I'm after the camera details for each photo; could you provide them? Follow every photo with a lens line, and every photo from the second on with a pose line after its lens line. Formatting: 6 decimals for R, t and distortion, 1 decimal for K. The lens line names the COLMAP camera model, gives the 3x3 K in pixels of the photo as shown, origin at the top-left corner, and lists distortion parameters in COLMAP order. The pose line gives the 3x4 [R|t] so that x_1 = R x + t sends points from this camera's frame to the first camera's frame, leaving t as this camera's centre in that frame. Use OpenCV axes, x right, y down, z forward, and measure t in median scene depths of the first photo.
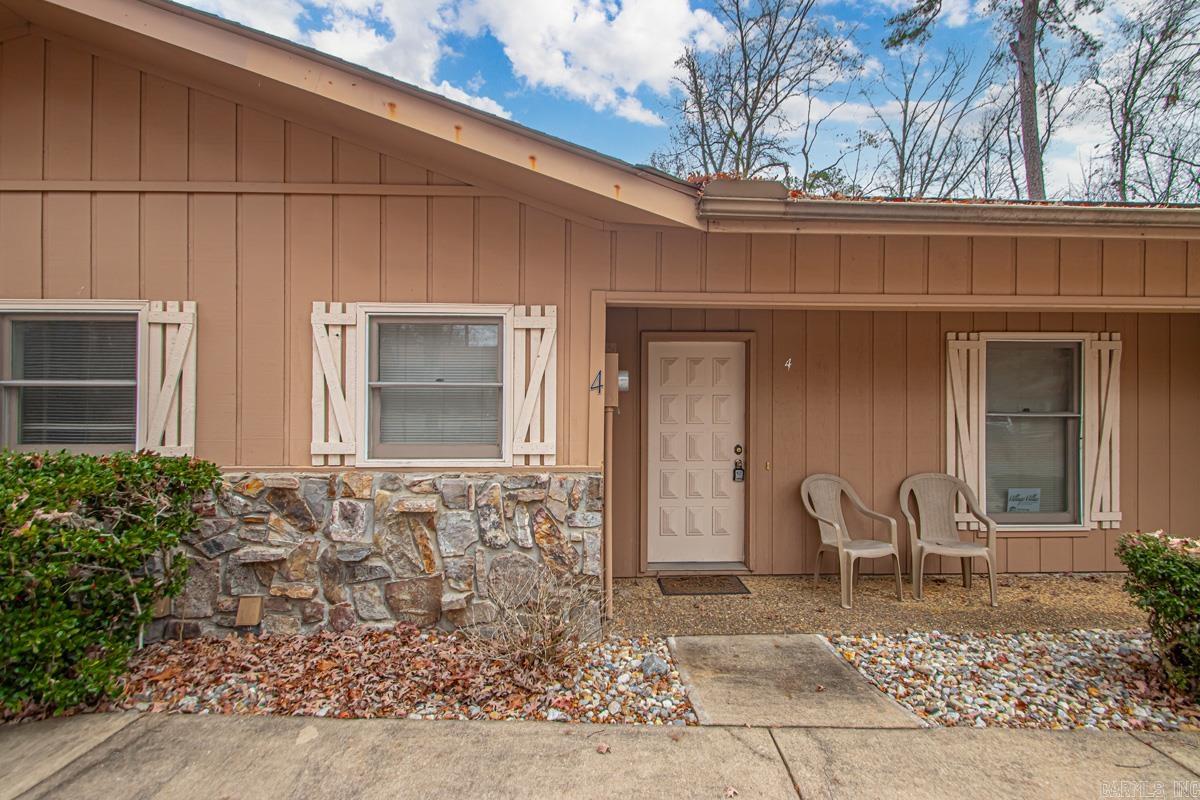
lens RADIAL K [[575.2, 0, 607.1], [0, 575.2, 396.0], [0, 0, 1]] dist [0.036300, -0.022455]
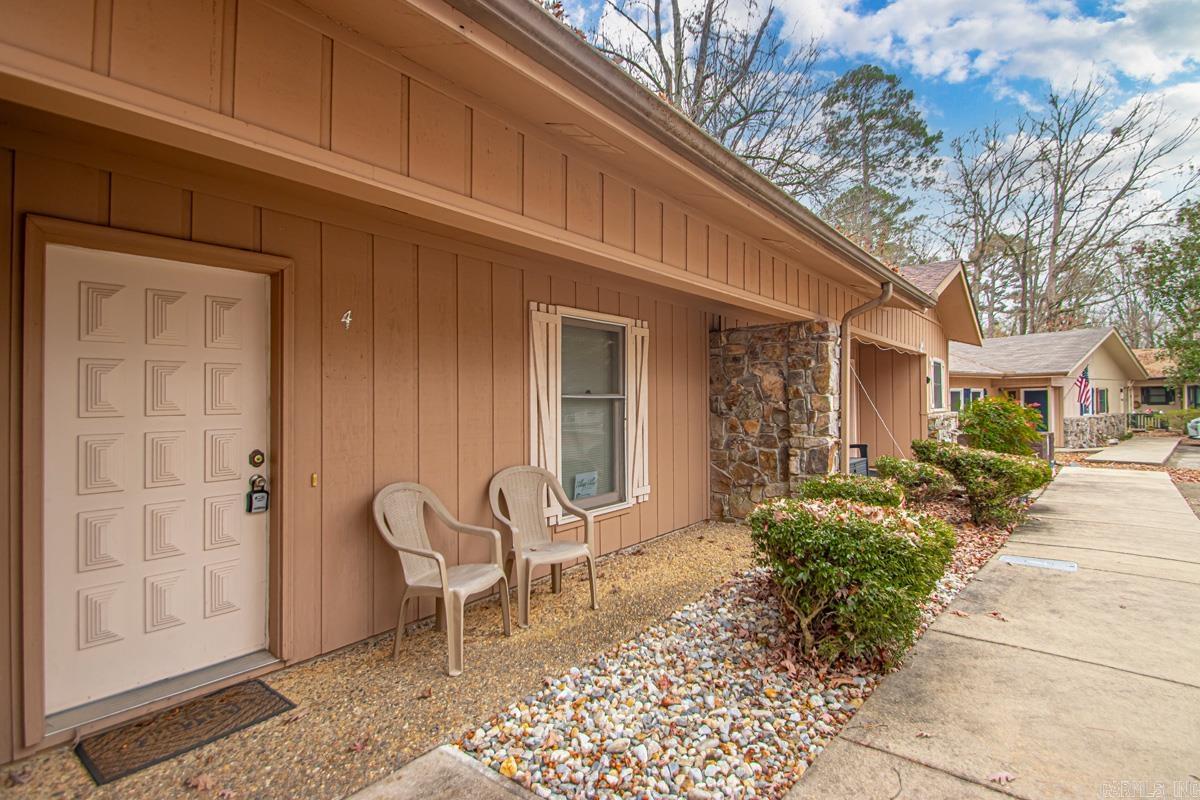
lens RADIAL K [[575.2, 0, 607.1], [0, 575.2, 396.0], [0, 0, 1]] dist [0.036300, -0.022455]
pose [[0.647247, -0.000509, 0.762280, 0.008121], [0.009667, 0.999925, -0.007540, 0.039180], [-0.762219, 0.012249, 0.647204, 0.361109]]
